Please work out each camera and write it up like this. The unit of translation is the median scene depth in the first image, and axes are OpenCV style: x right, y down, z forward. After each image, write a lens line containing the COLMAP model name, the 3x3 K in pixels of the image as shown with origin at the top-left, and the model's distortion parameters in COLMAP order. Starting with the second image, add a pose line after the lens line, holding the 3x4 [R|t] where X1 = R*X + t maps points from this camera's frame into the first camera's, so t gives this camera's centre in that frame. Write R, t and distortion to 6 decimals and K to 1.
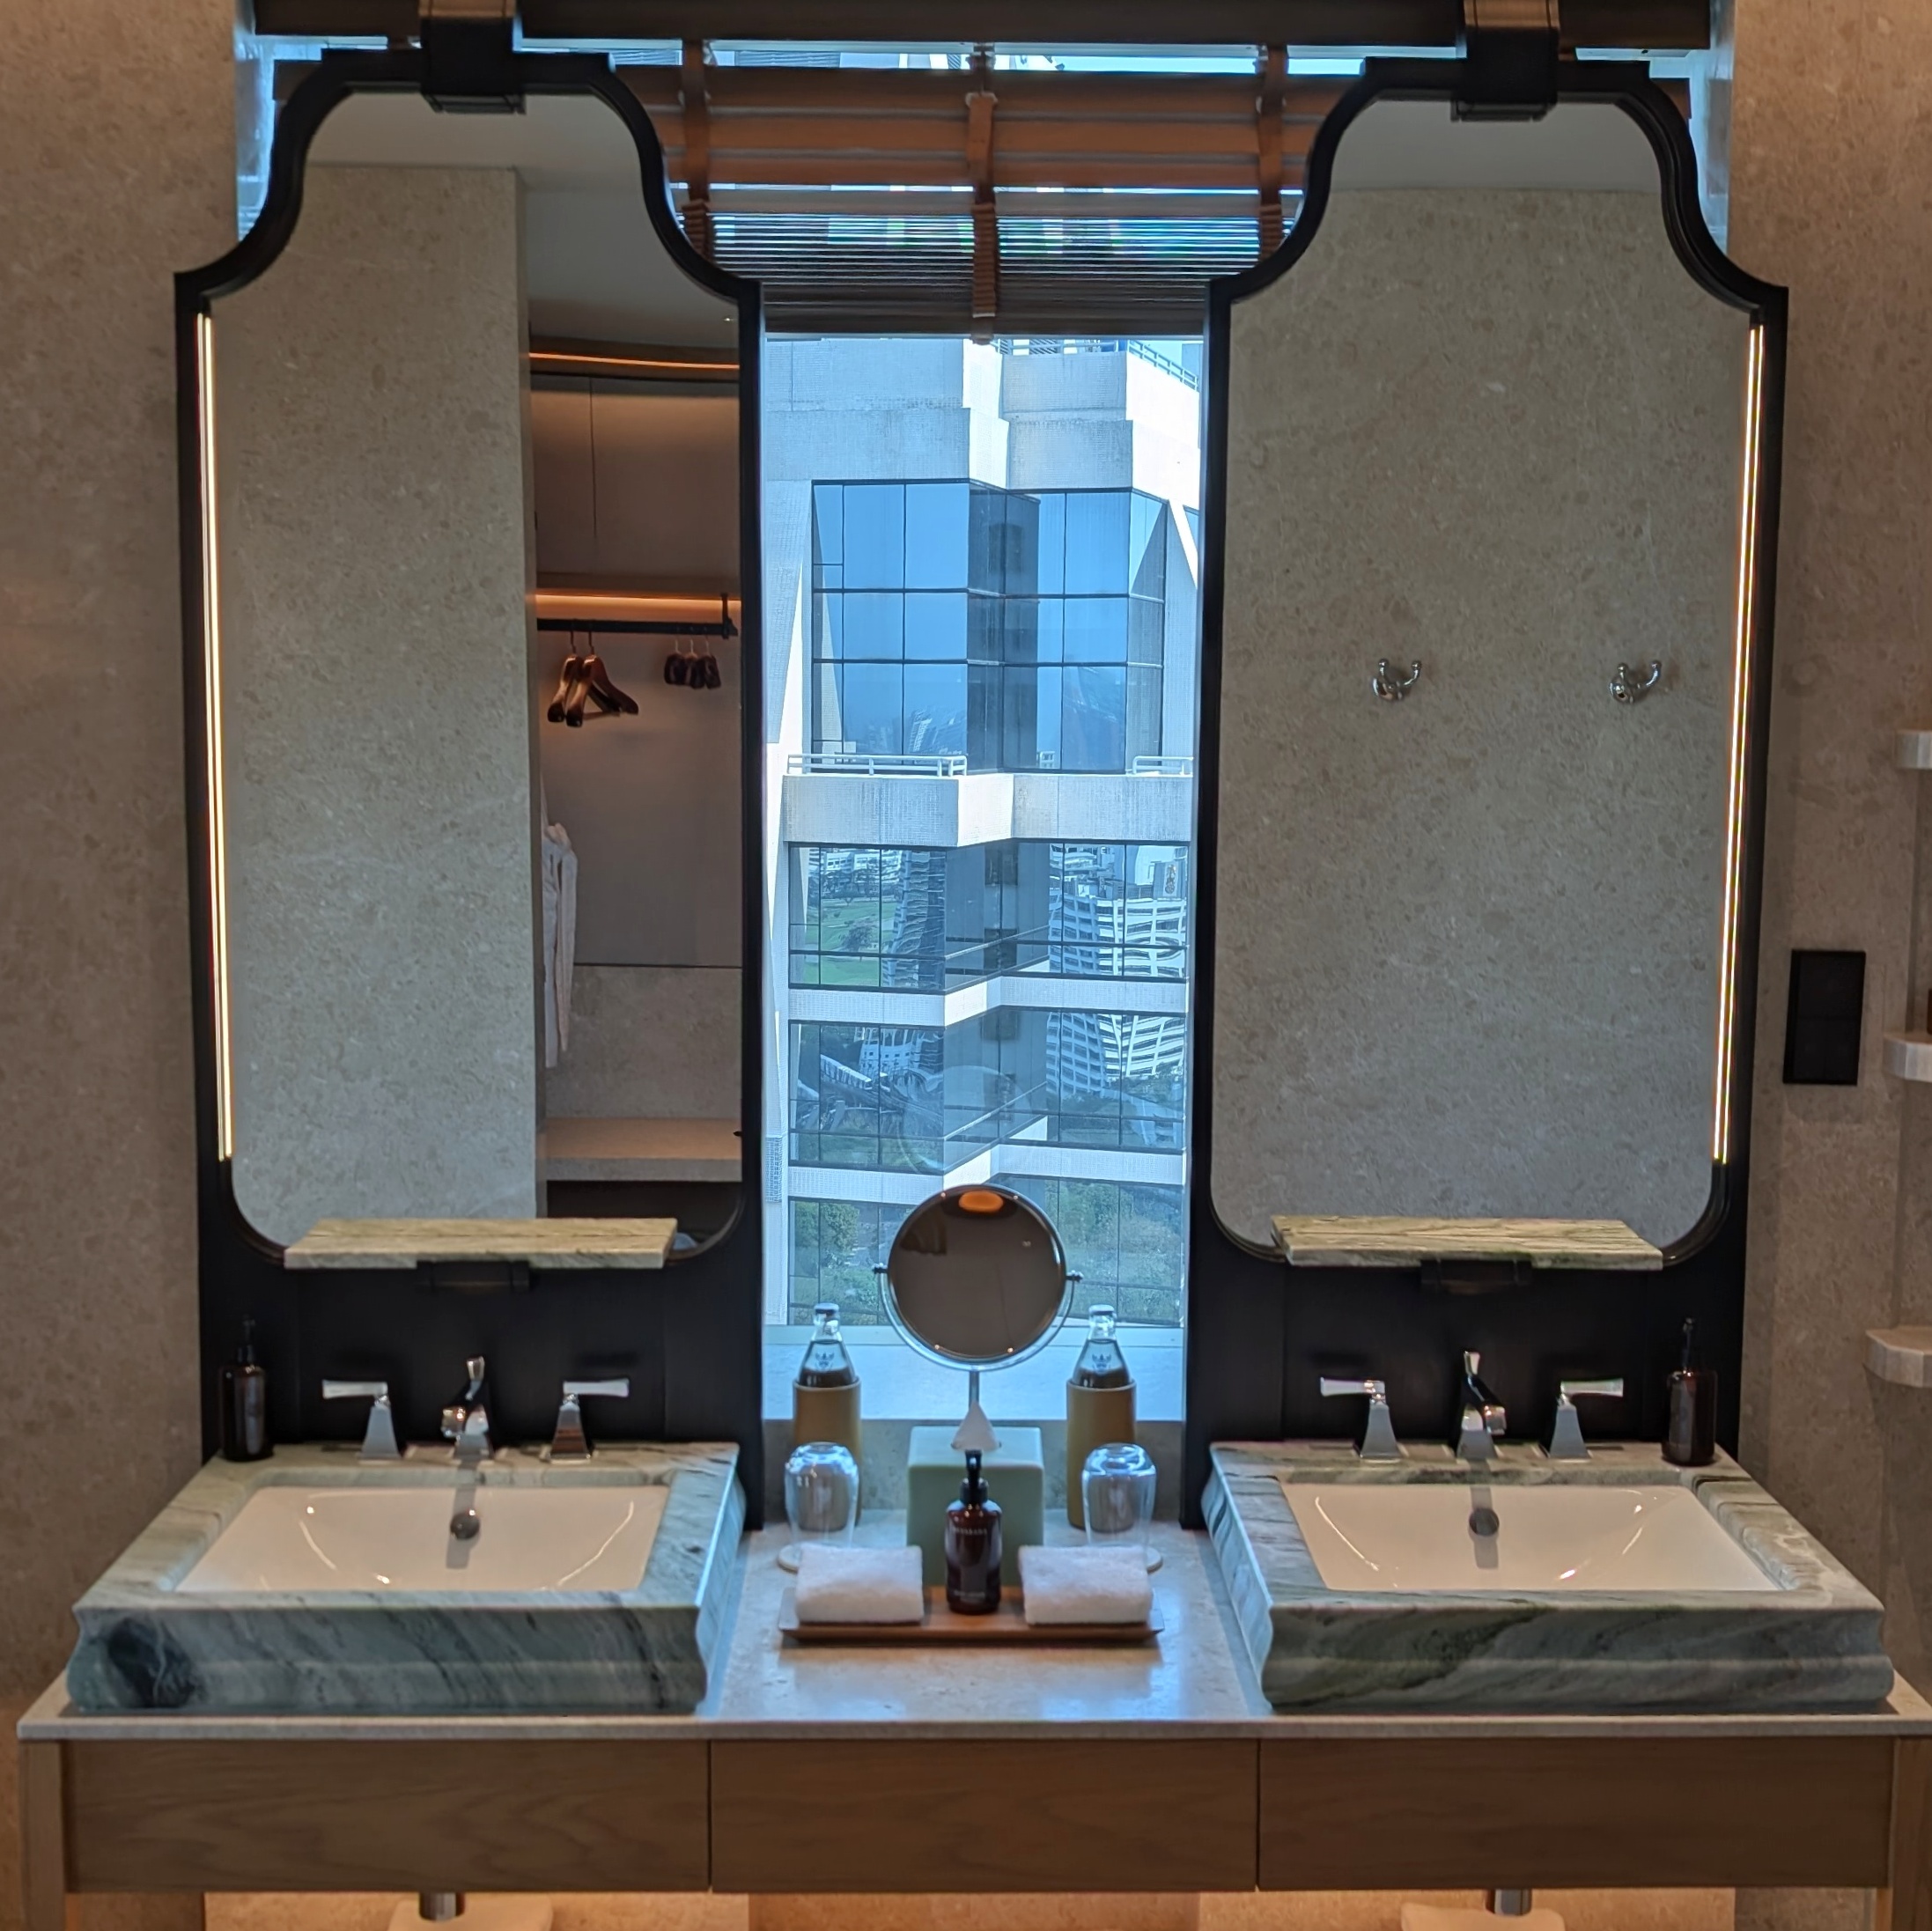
lens RADIAL K [[2645.3, 0, 966.0], [0, 2645.3, 965.5], [0, 0, 1]] dist [0.372246, -0.745437]
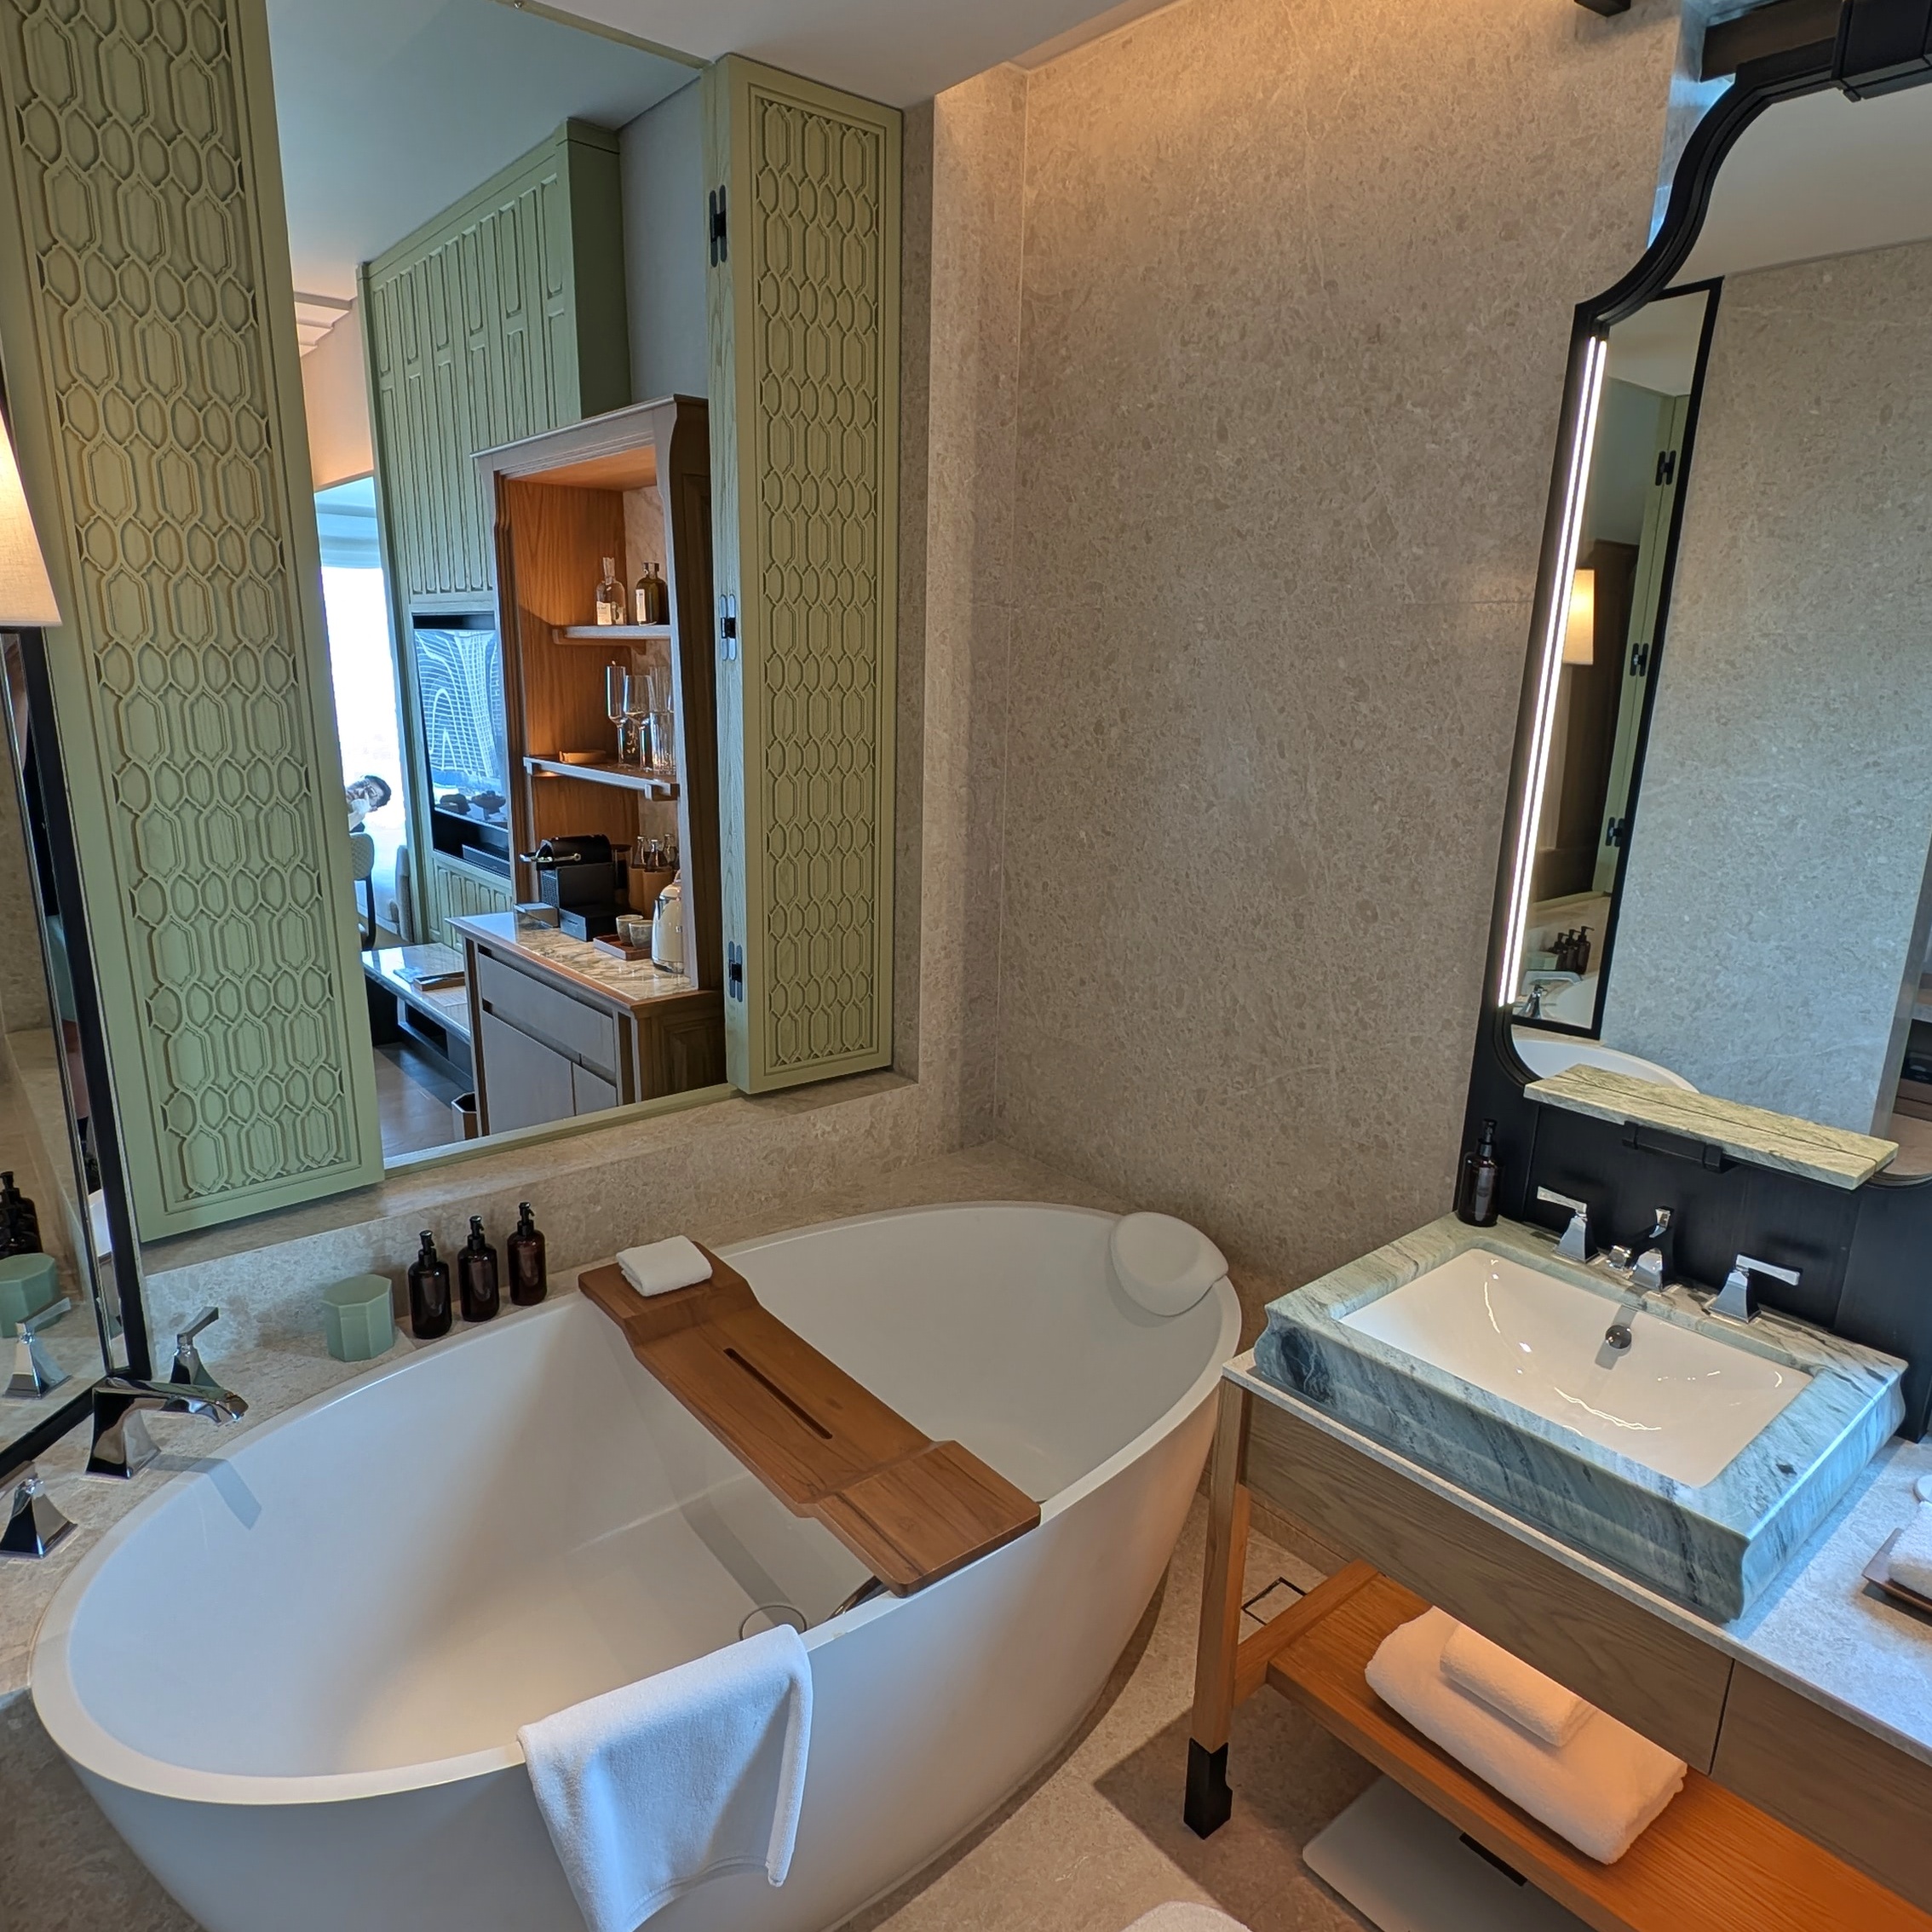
lens RADIAL K [[1276.7, 0, 970.2], [0, 1276.7, 979.9], [0, 0, 1]] dist [0.036799, -0.025900]
pose [[0.635305, 0.204161, -0.744786, 0.032881], [-0.099693, 0.978034, 0.183060, -0.032162], [0.765800, -0.042049, 0.641703, 0.385439]]
